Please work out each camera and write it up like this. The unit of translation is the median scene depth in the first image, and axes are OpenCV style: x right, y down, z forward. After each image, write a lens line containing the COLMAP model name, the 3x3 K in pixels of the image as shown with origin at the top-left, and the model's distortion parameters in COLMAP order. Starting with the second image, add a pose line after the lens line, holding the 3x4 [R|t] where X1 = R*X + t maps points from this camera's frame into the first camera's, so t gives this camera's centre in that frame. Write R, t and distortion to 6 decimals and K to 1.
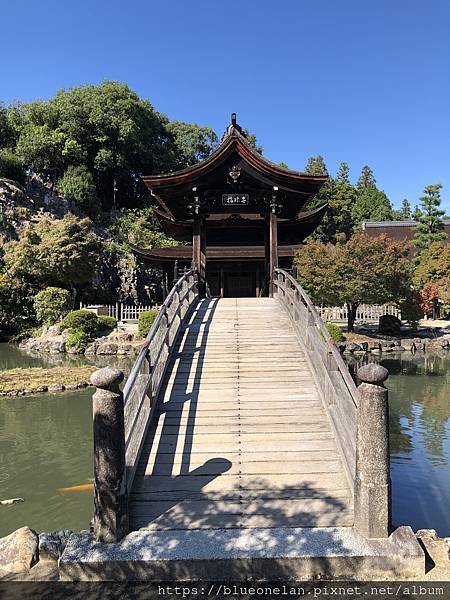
lens RADIAL K [[440.1, 0, 225.0], [0, 440.1, 300.0], [0, 0, 1]] dist [0.041695, -0.003133]
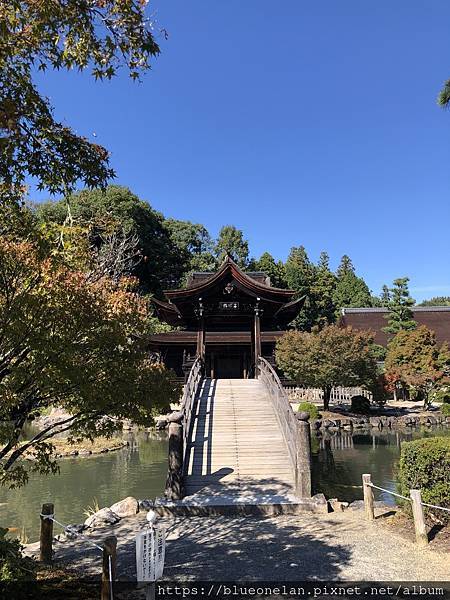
lens RADIAL K [[440.1, 0, 225.0], [0, 440.1, 300.0], [0, 0, 1]] dist [0.041695, -0.003133]
pose [[0.999498, 0.011019, 0.029704, -0.016018], [-0.005424, 0.983238, -0.182244, 0.001410], [-0.031214, 0.181991, 0.982805, -0.181148]]
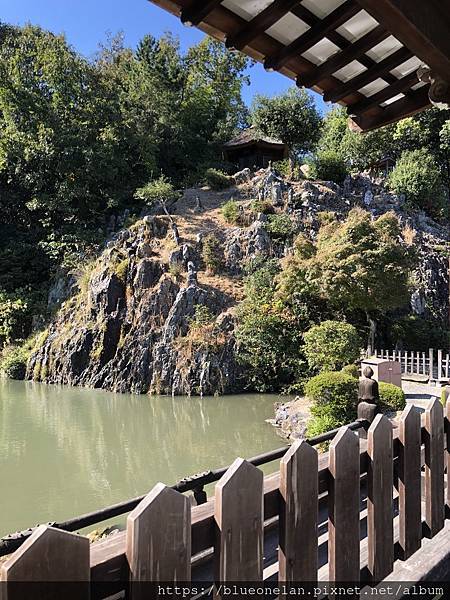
lens RADIAL K [[486.9, 0, 225.0], [0, 486.9, 300.0], [0, 0, 1]] dist [-0.004925, -0.002413]
pose [[0.731042, -0.009762, -0.682263, -0.004750], [-0.008665, 0.999684, -0.023588, -0.045091], [0.682278, 0.023156, 0.730726, 0.379955]]
